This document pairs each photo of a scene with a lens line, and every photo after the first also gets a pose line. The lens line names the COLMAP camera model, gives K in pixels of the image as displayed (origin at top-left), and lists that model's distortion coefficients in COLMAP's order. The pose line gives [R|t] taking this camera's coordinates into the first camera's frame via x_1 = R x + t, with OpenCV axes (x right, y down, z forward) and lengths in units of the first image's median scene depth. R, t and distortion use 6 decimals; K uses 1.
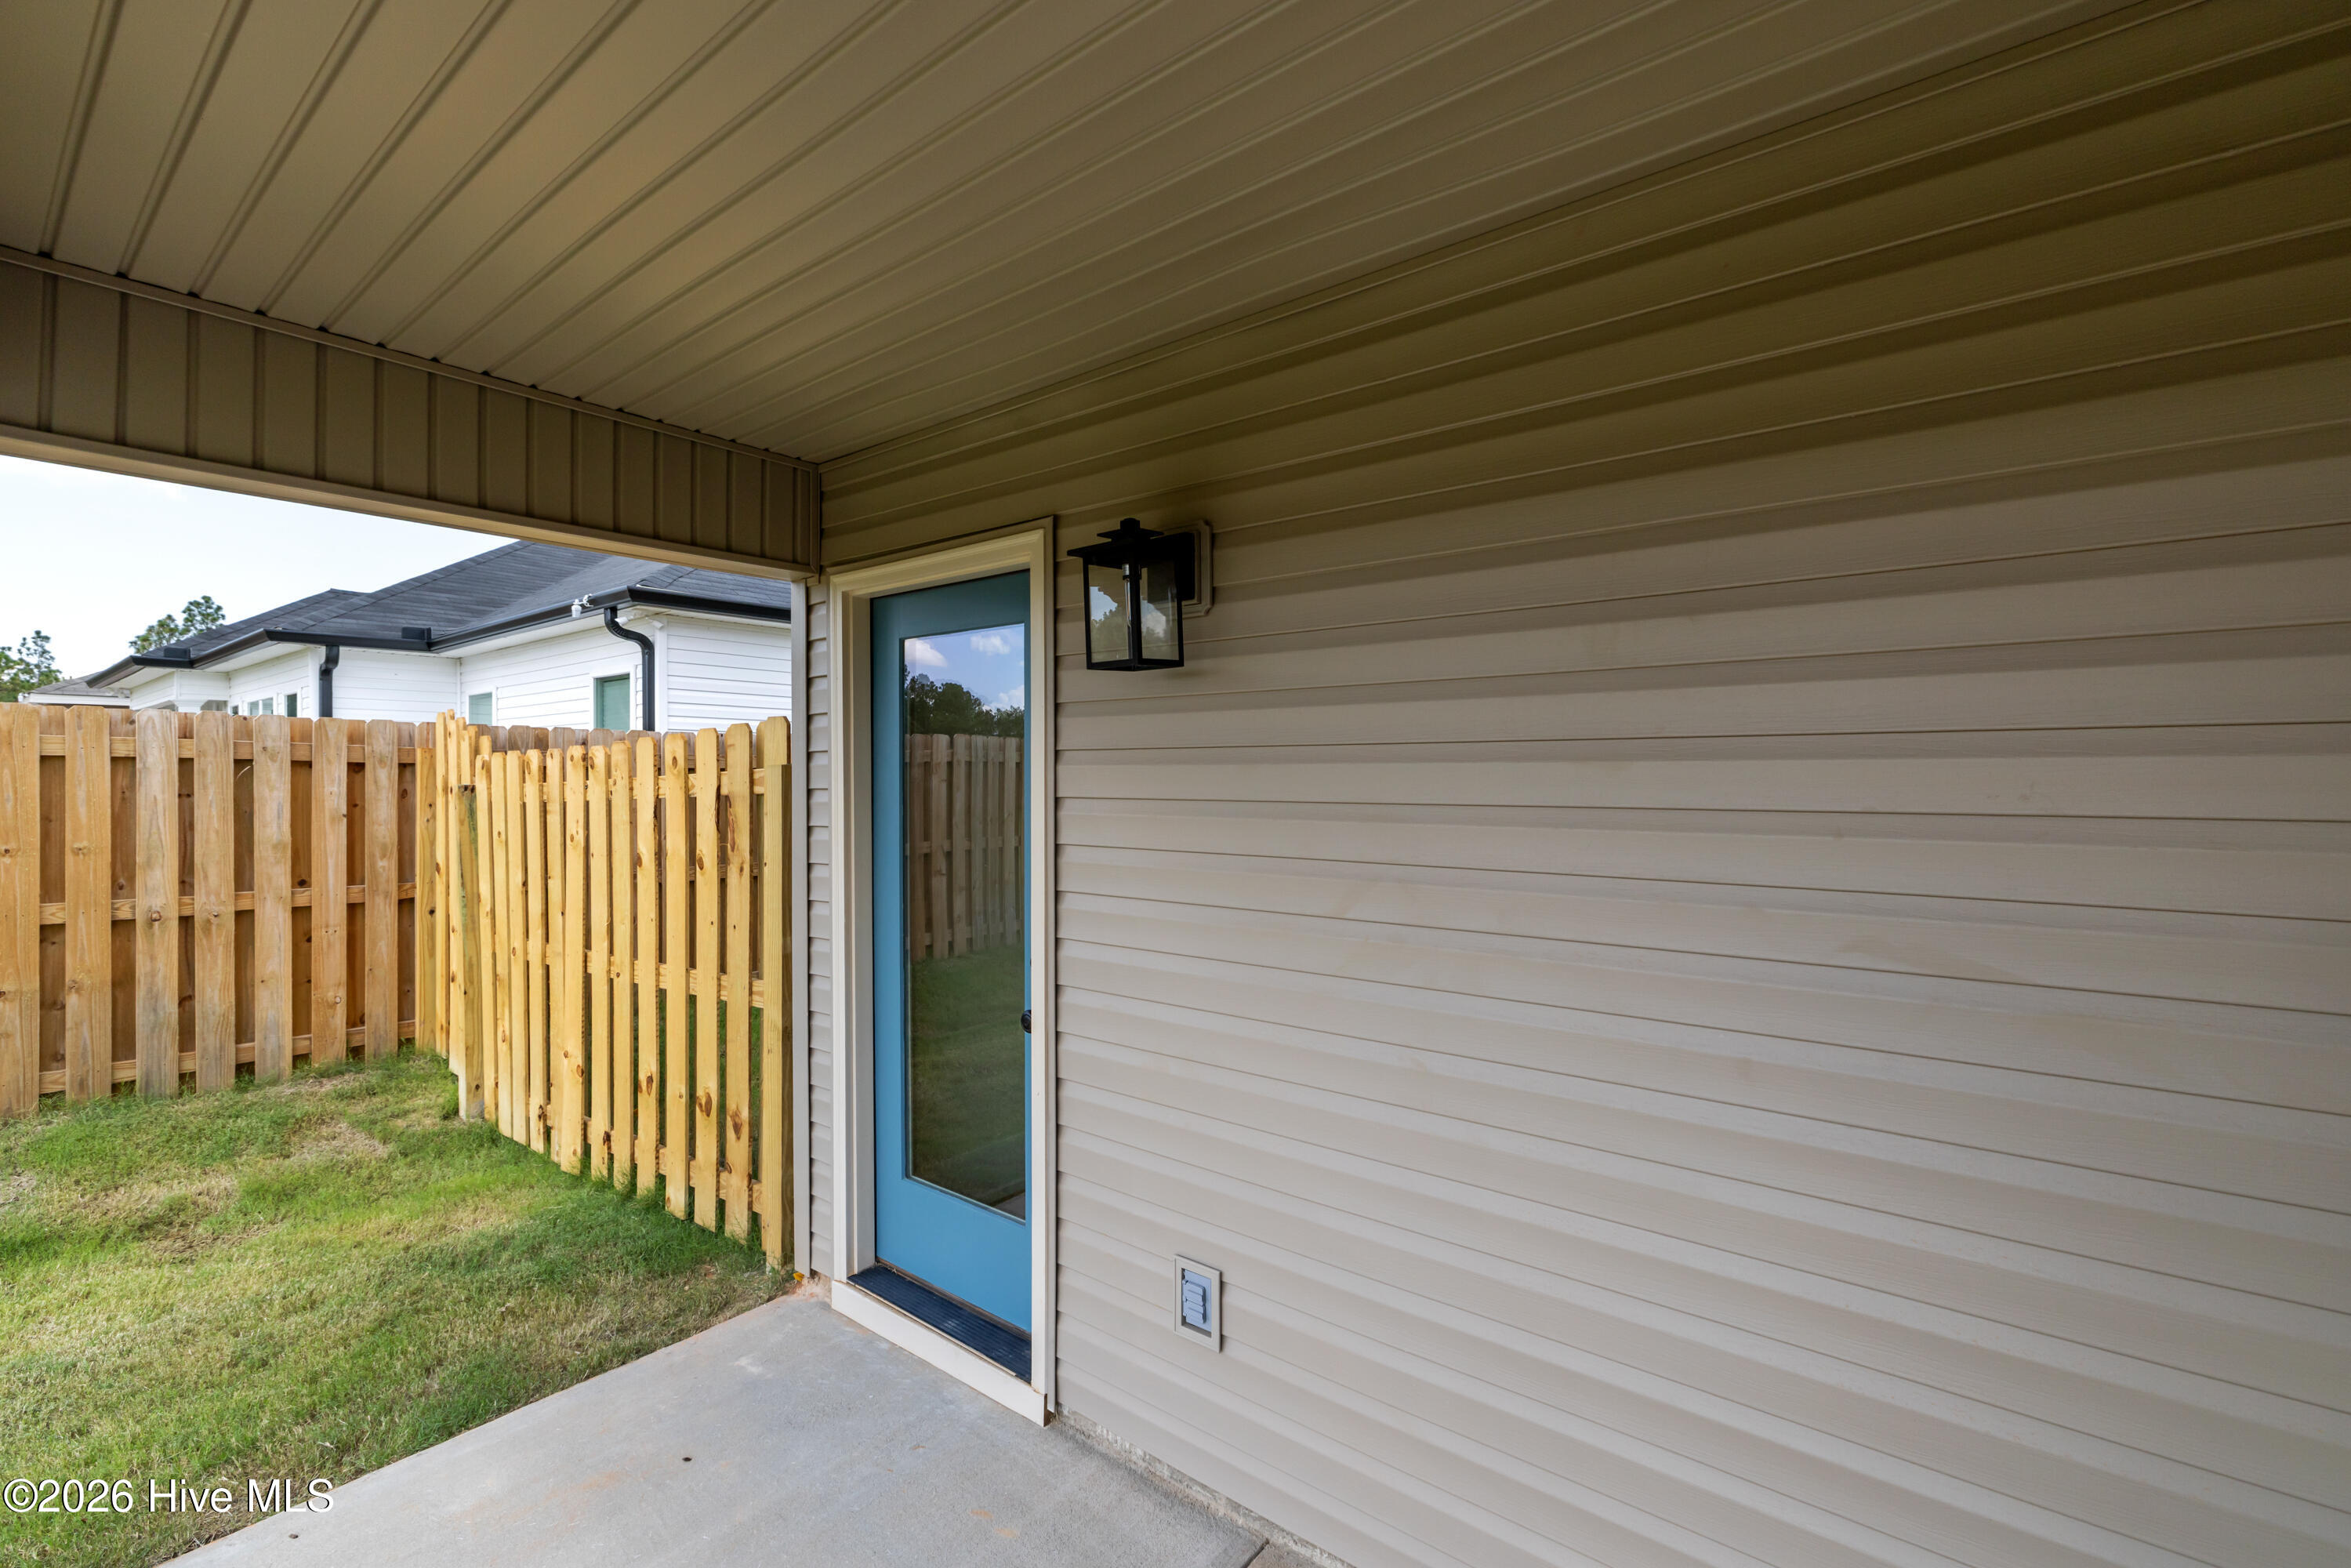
lens RADIAL K [[1017.2, 0, 1166.1], [0, 1017.2, 782.5], [0, 0, 1]] dist [0.003635, 0.000603]
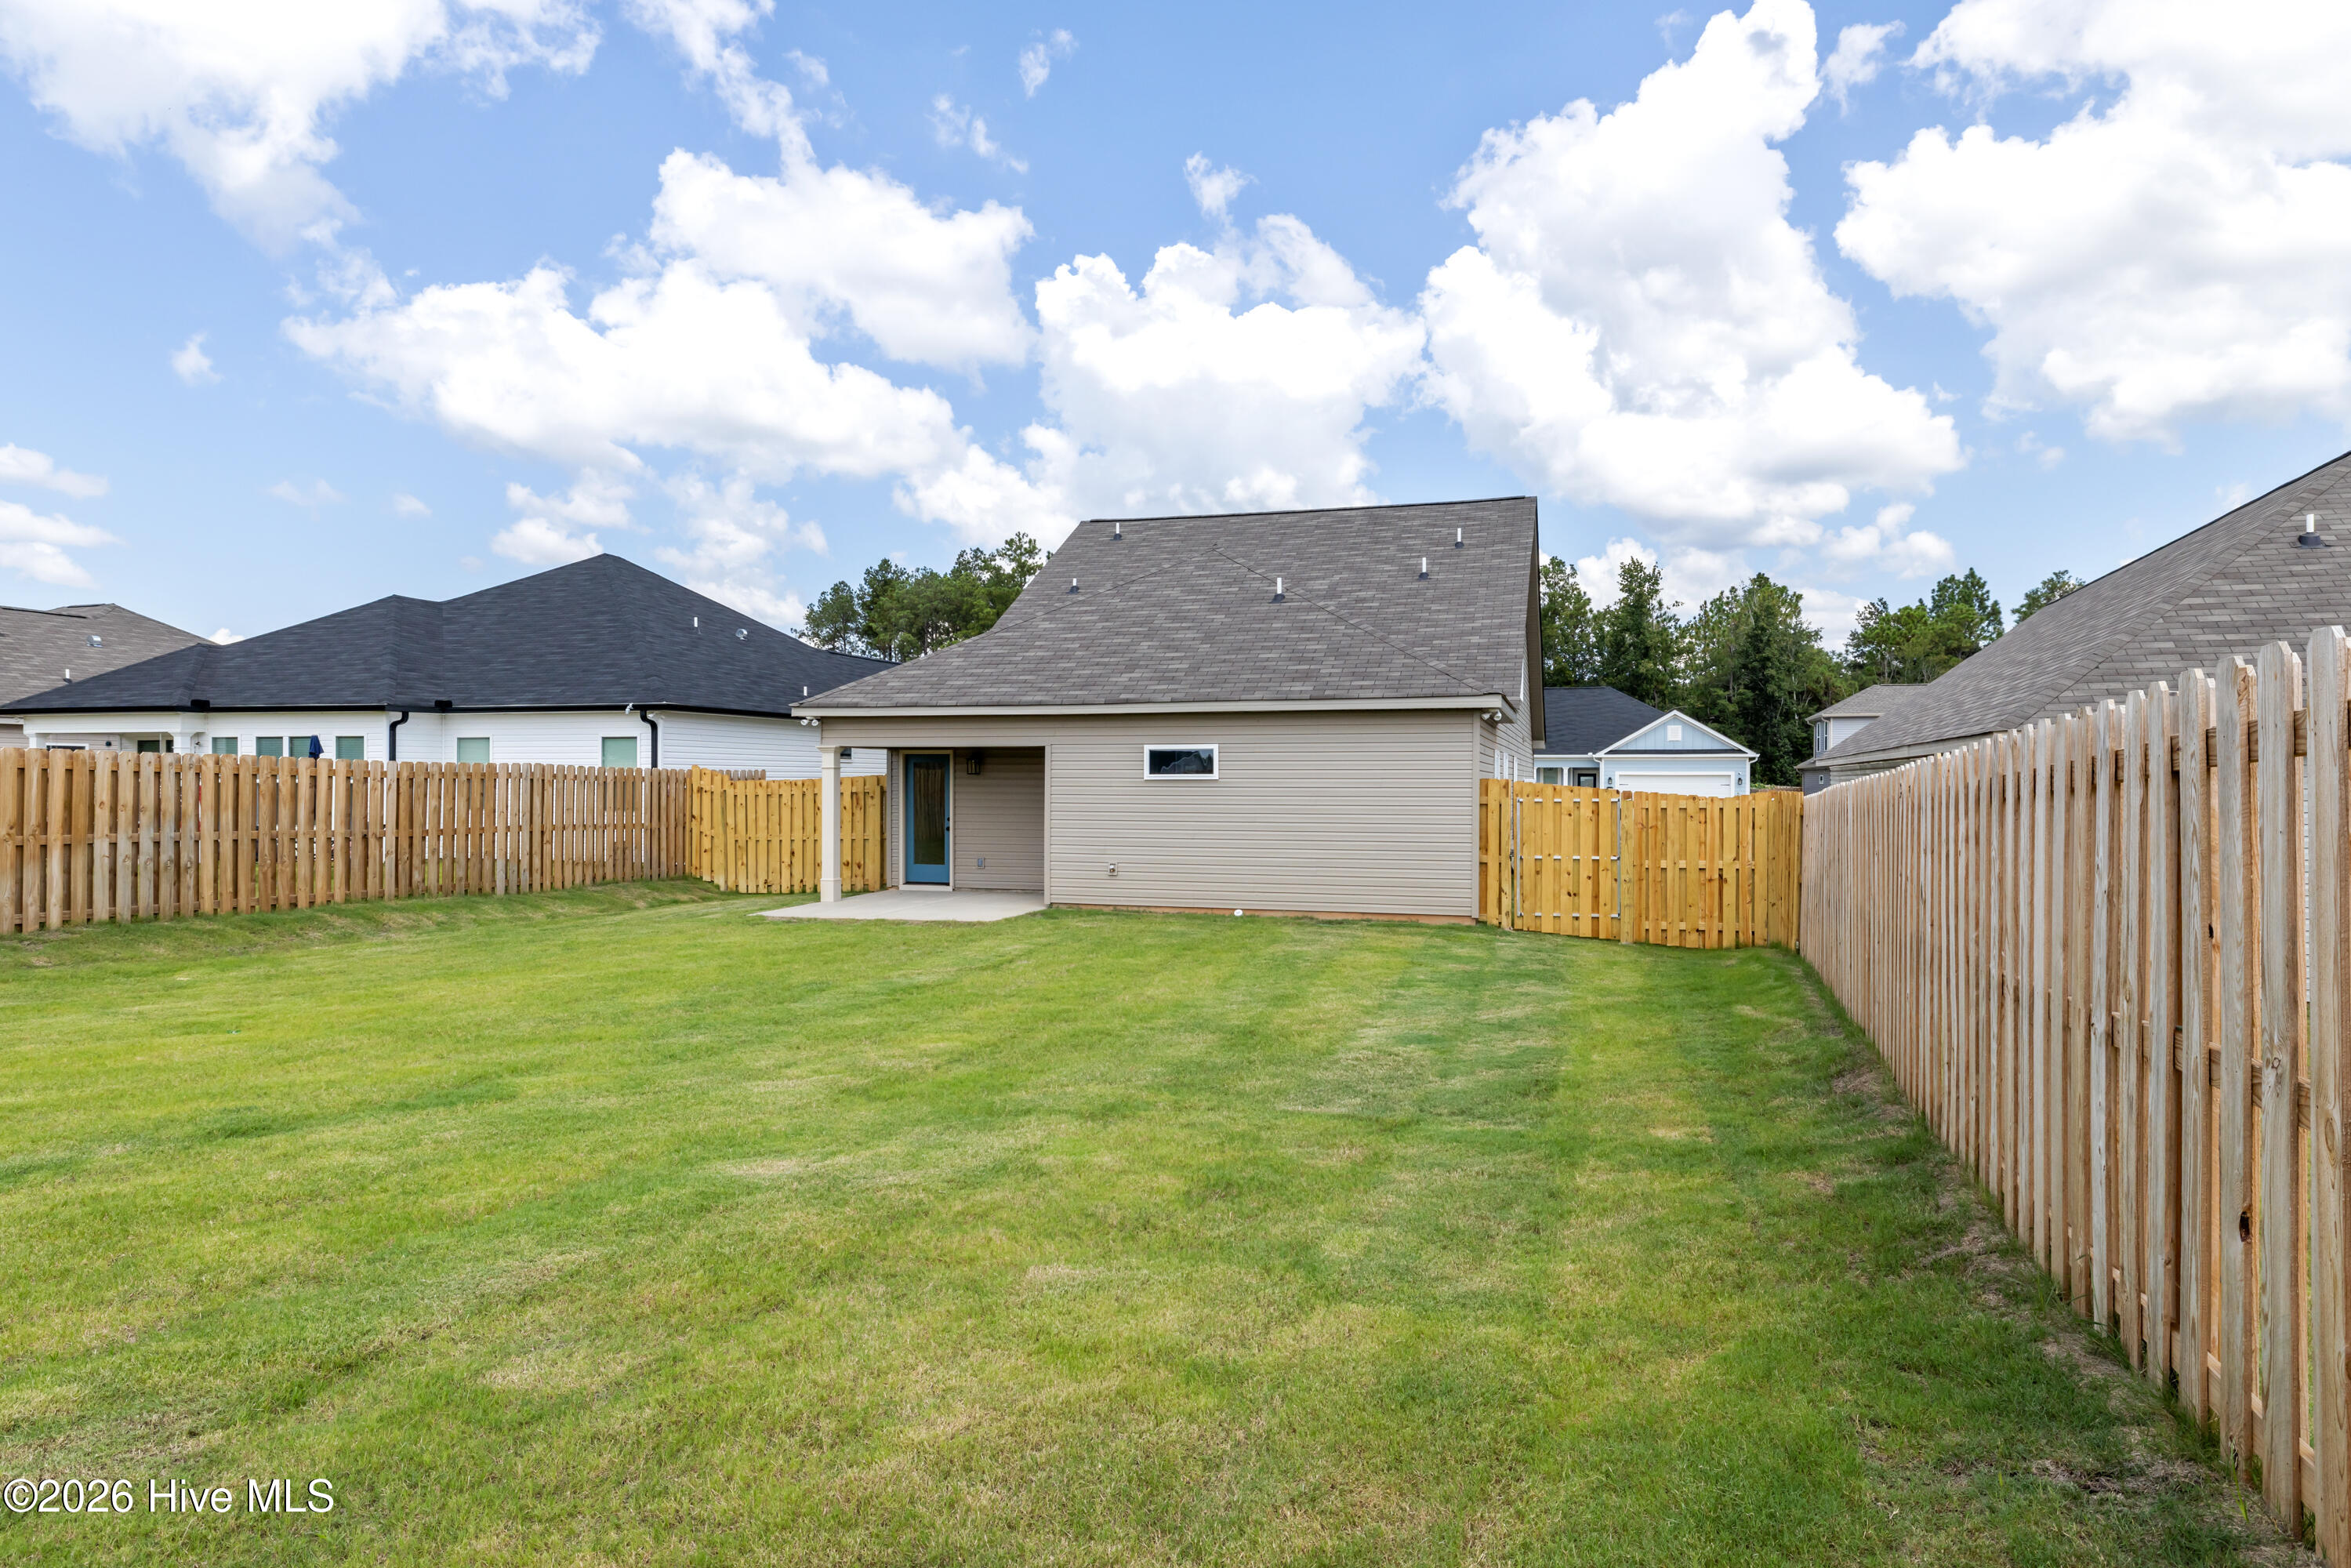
lens RADIAL K [[1402.0, 0, 1186.2], [0, 1402.0, 783.5], [0, 0, 1]] dist [-0.021770, -0.002983]
pose [[0.926195, 0.005293, 0.377008, -1.029761], [-0.002851, 0.999971, -0.007034, 0.007084], [-0.377035, 0.005440, 0.926183, -3.806643]]
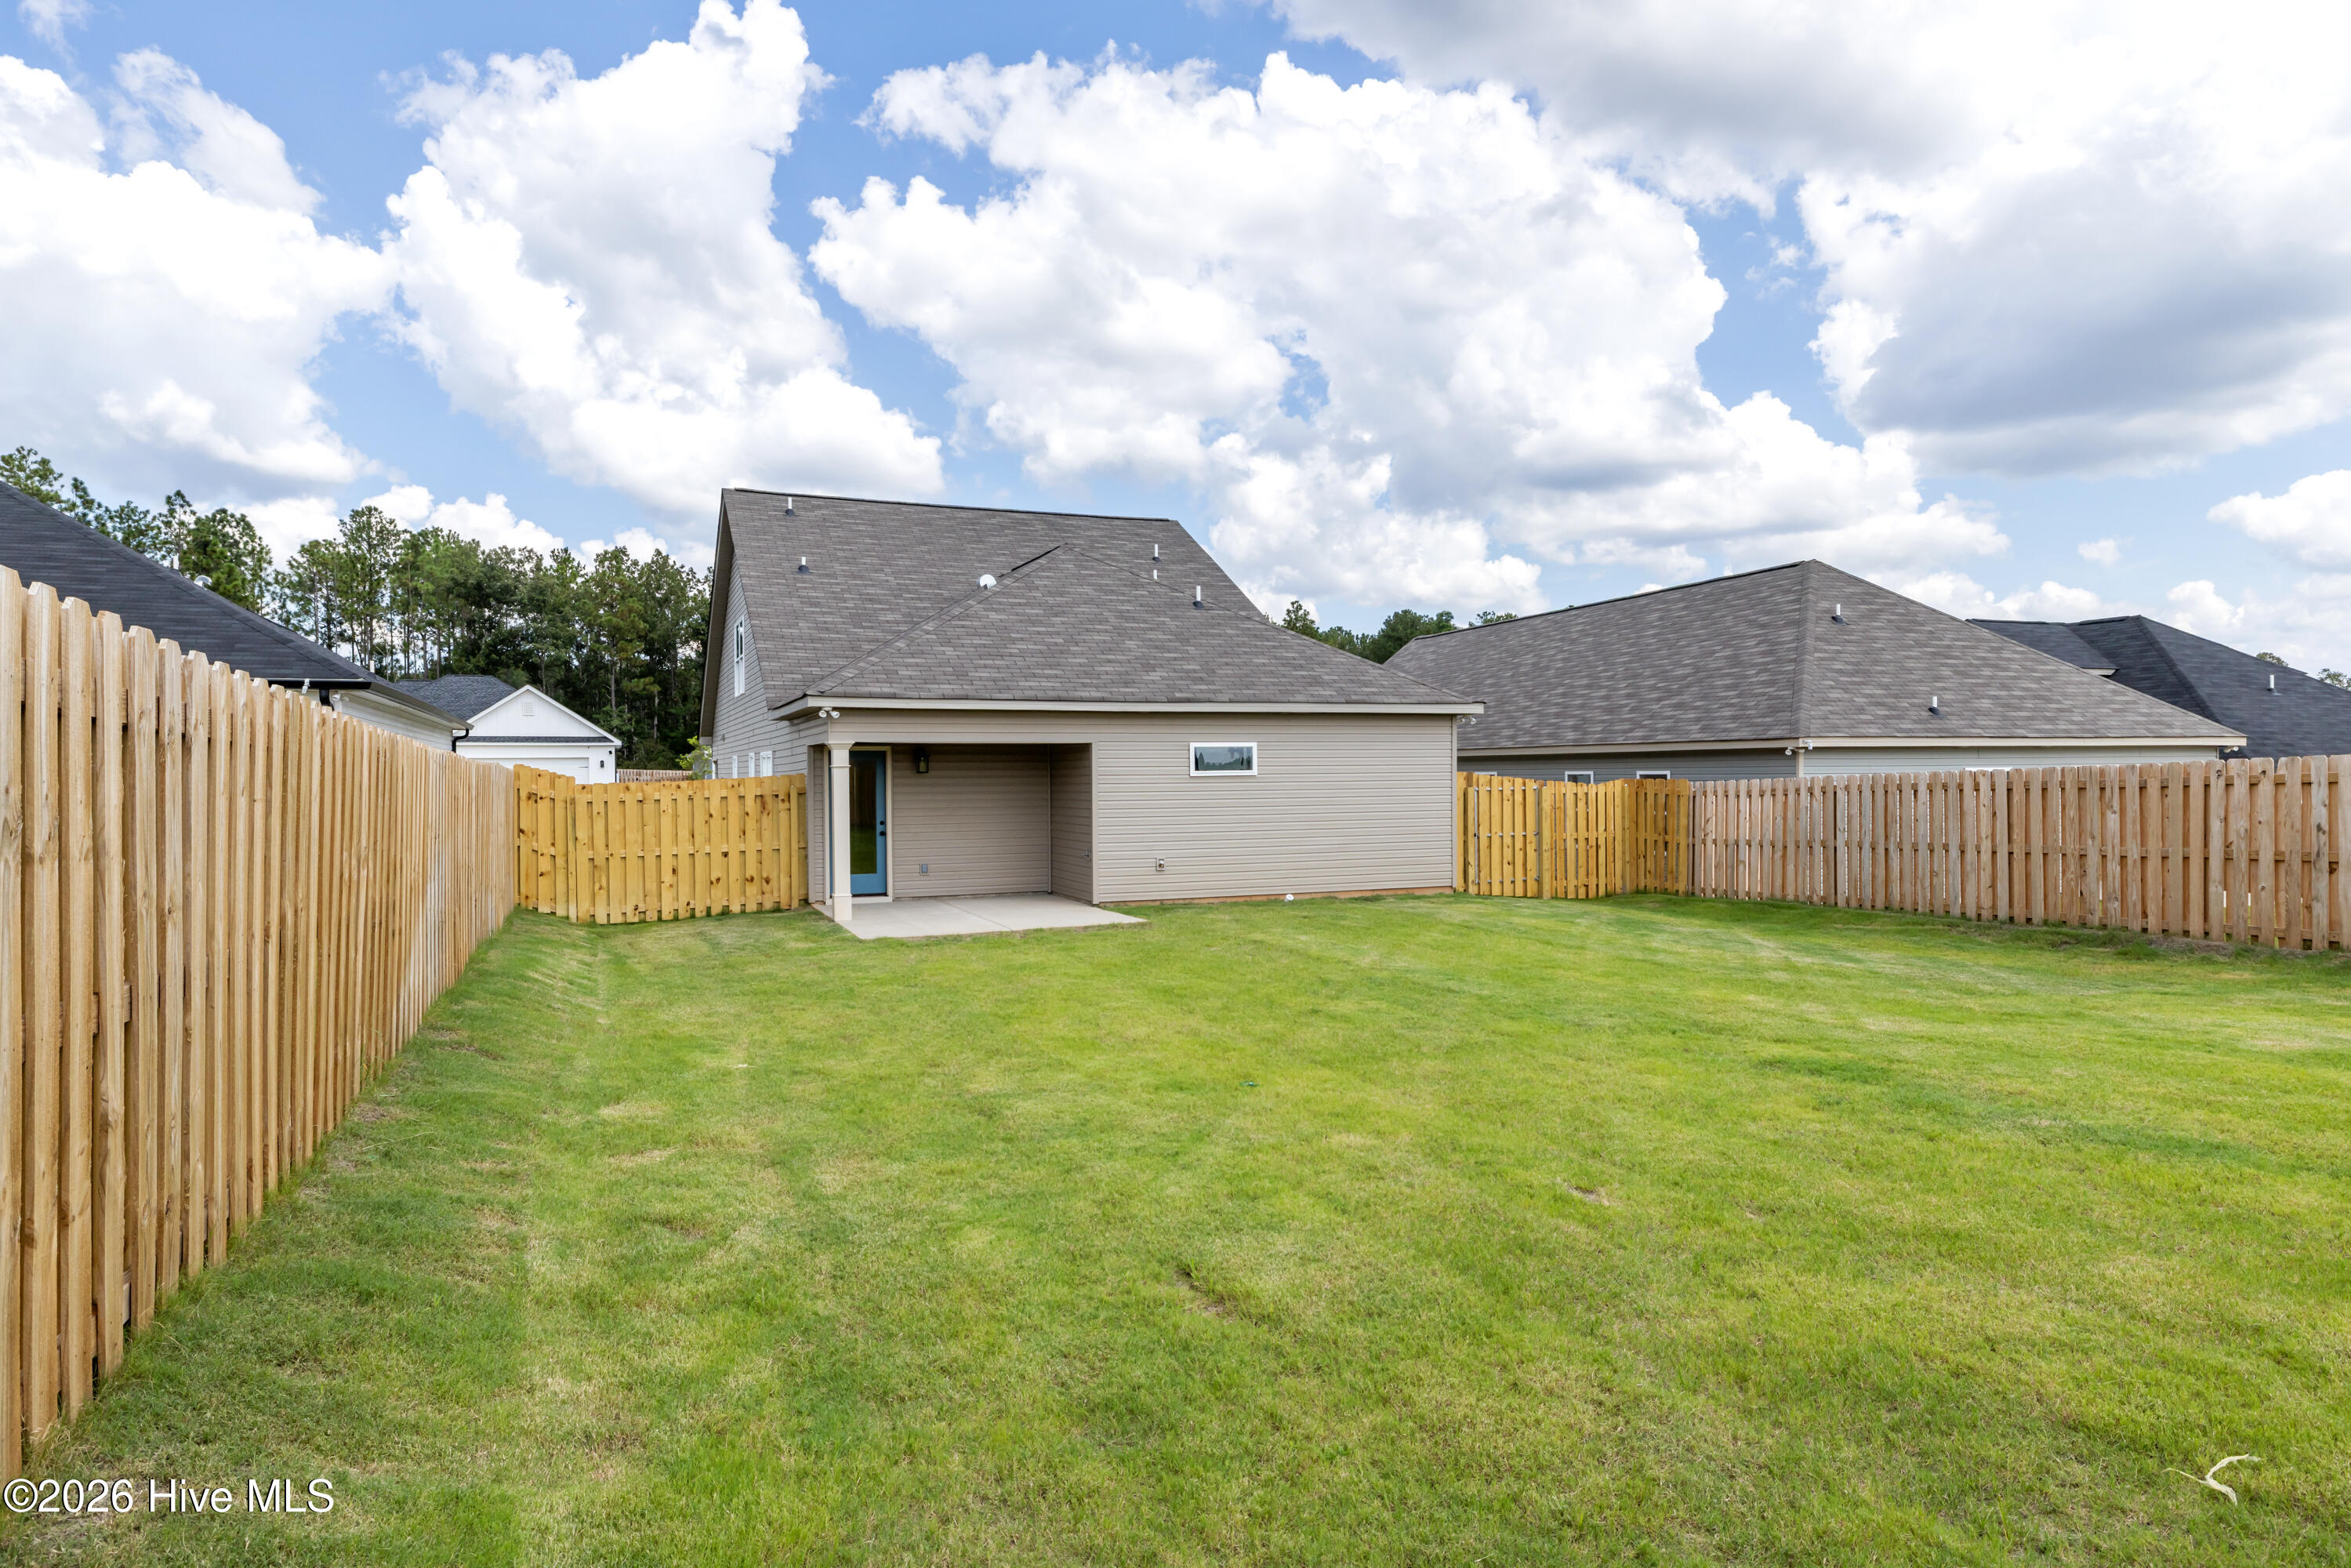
lens RADIAL K [[1402.0, 0, 1195.6], [0, 1402.0, 773.3], [0, 0, 1]] dist [-0.021770, -0.002983]
pose [[0.444759, -0.001820, 0.895648, -3.207110], [0.011537, 0.999927, -0.003697, -0.023750], [-0.895576, 0.011977, 0.444748, -2.023055]]
